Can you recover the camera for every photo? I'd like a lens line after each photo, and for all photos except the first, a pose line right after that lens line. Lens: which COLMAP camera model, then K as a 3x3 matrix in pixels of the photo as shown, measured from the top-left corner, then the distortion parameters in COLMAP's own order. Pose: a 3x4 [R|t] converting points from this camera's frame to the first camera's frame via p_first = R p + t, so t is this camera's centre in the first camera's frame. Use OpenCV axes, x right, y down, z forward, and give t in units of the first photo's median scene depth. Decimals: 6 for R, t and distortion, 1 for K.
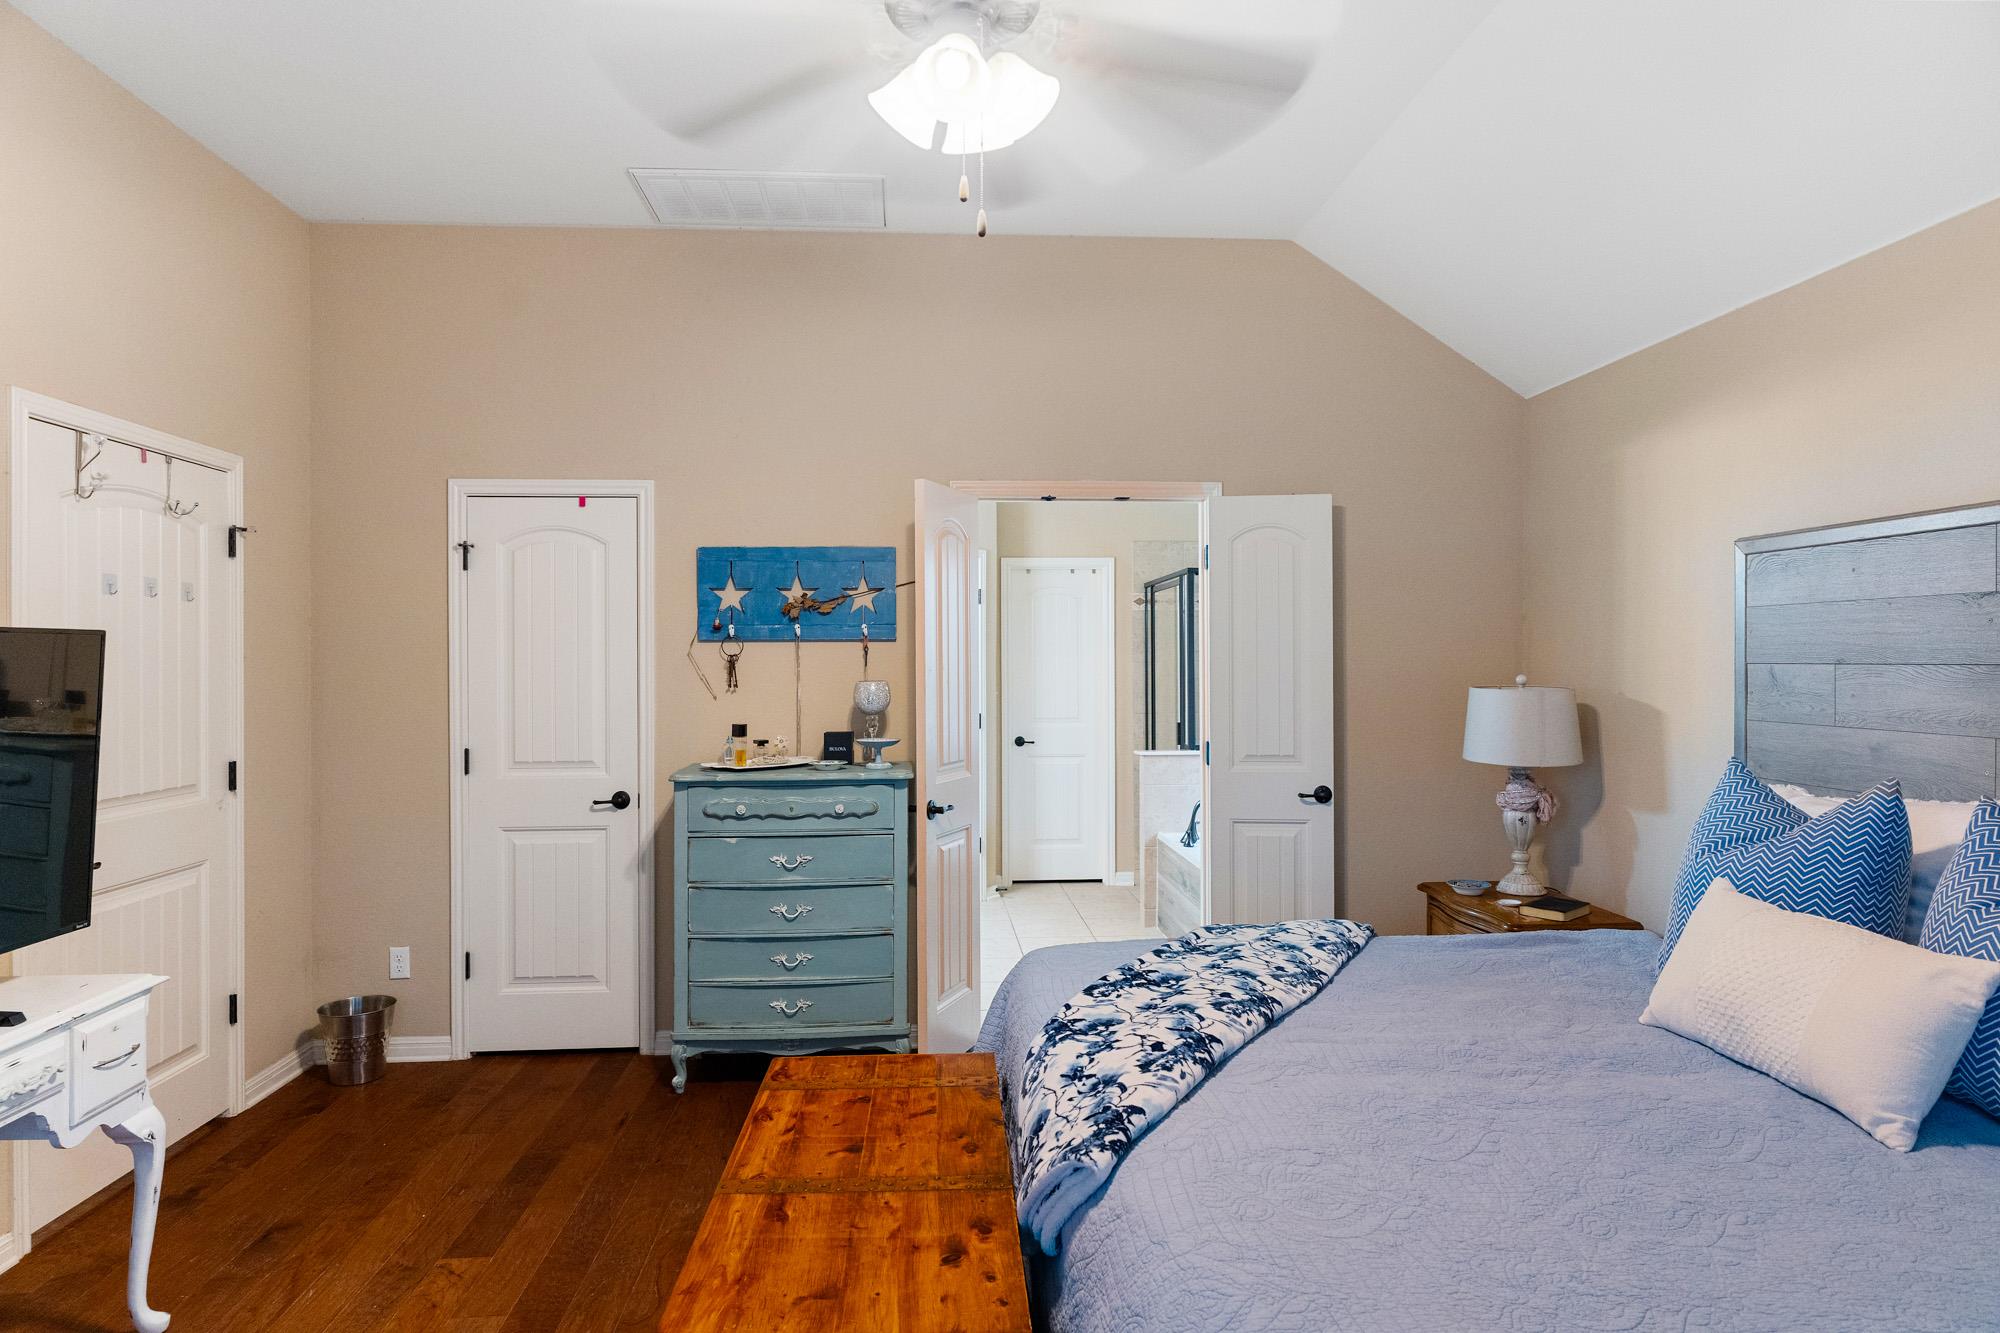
lens RADIAL K [[1125.4, 0, 1001.1], [0, 1125.4, 666.1], [0, 0, 1]] dist [-0.001790, 0.001401]
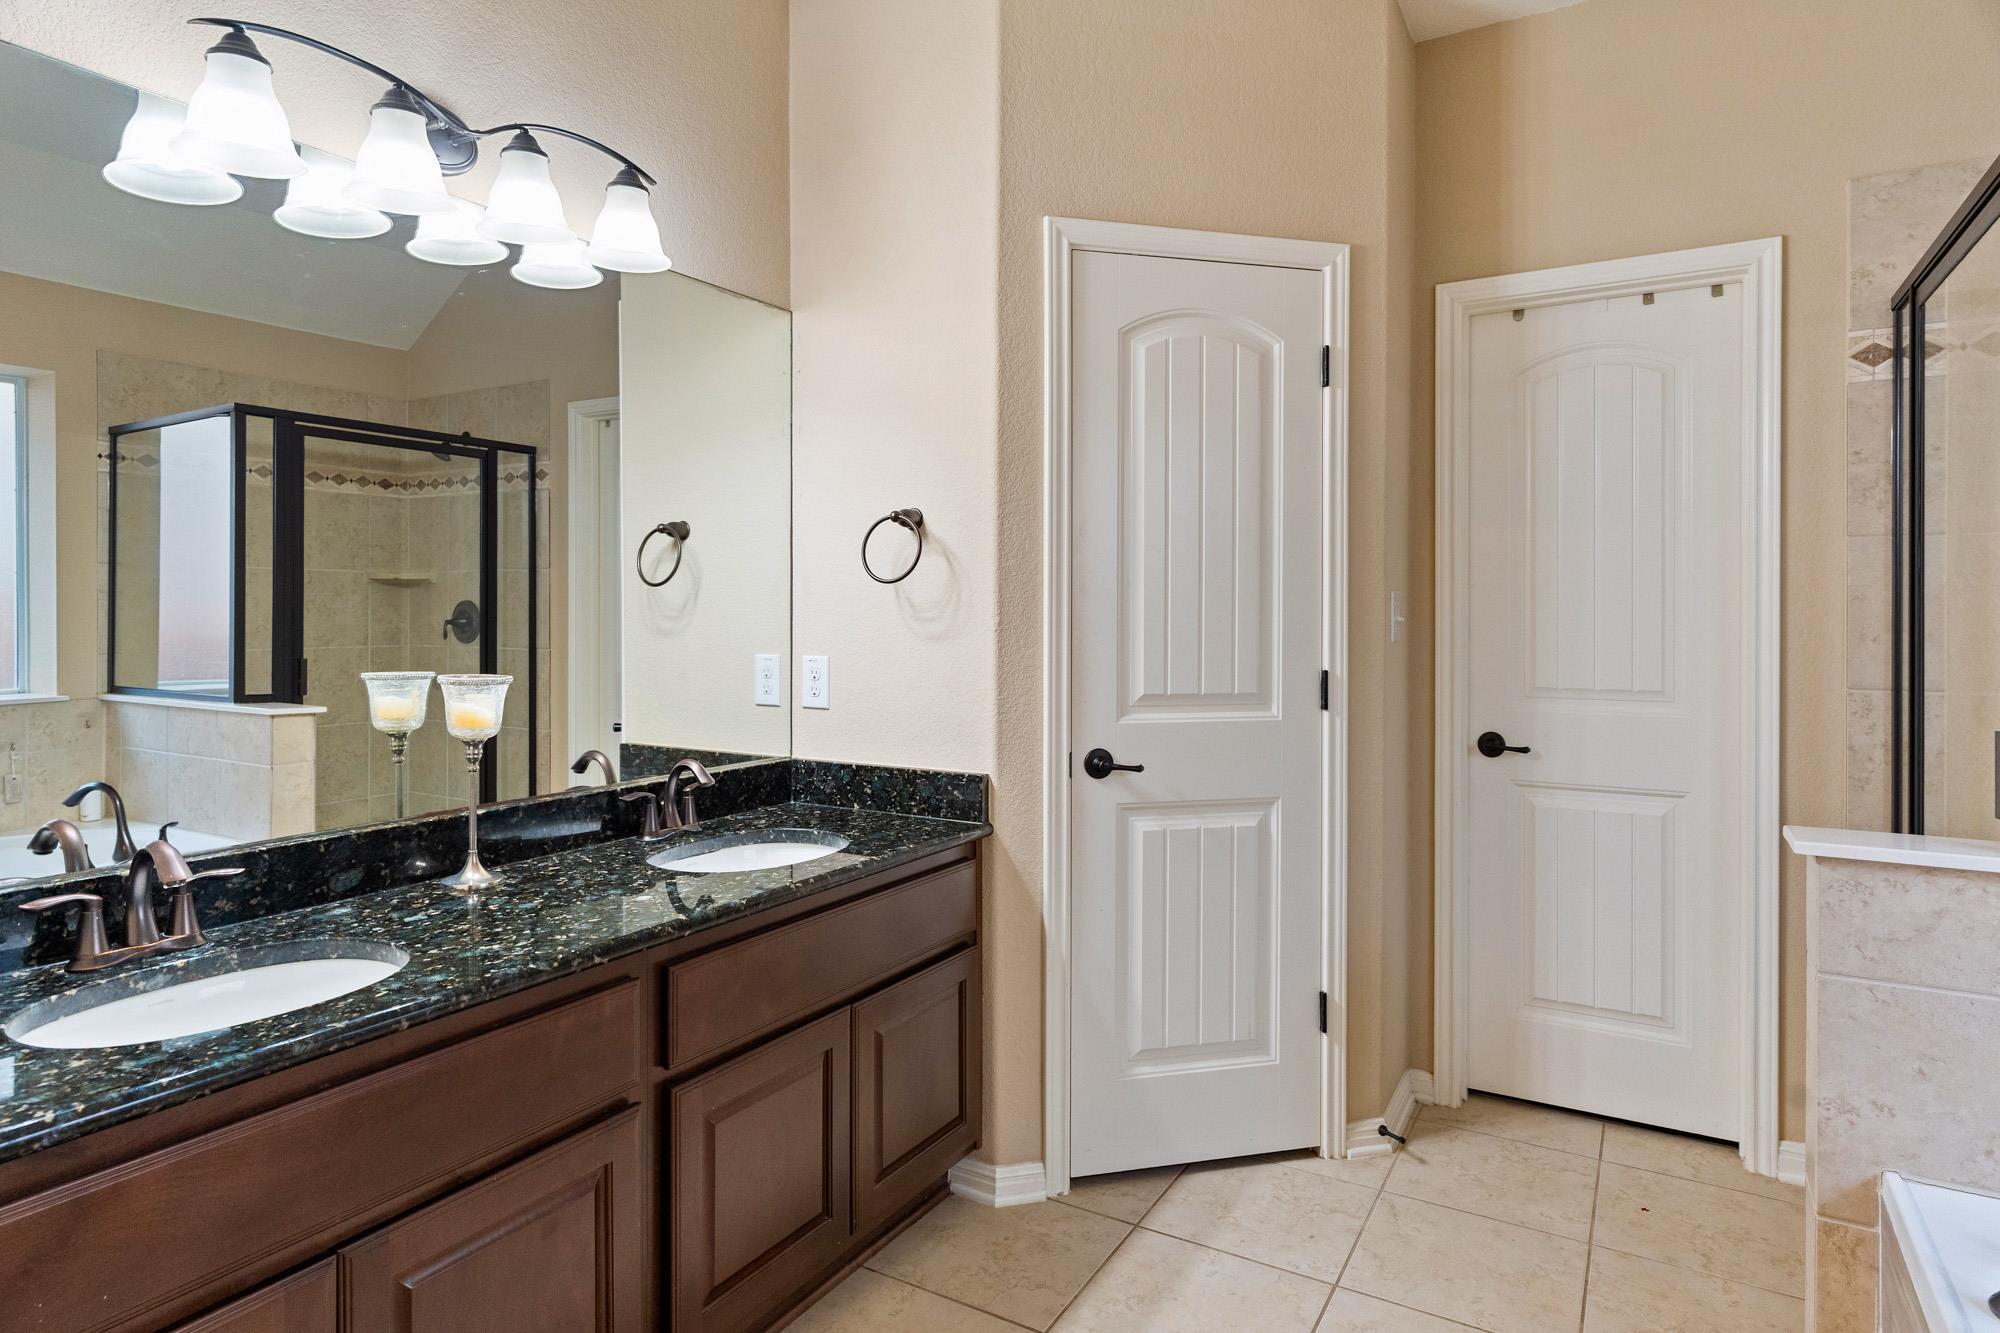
lens RADIAL K [[1125.4, 0, 988.6], [0, 1125.4, 608.5], [0, 0, 1]] dist [-0.001790, 0.001401]
pose [[0.820958, 0.008529, -0.570925, 0.098216], [-0.002909, 0.999938, 0.010754, 0.015059], [0.570981, -0.007168, 0.820932, 0.574547]]
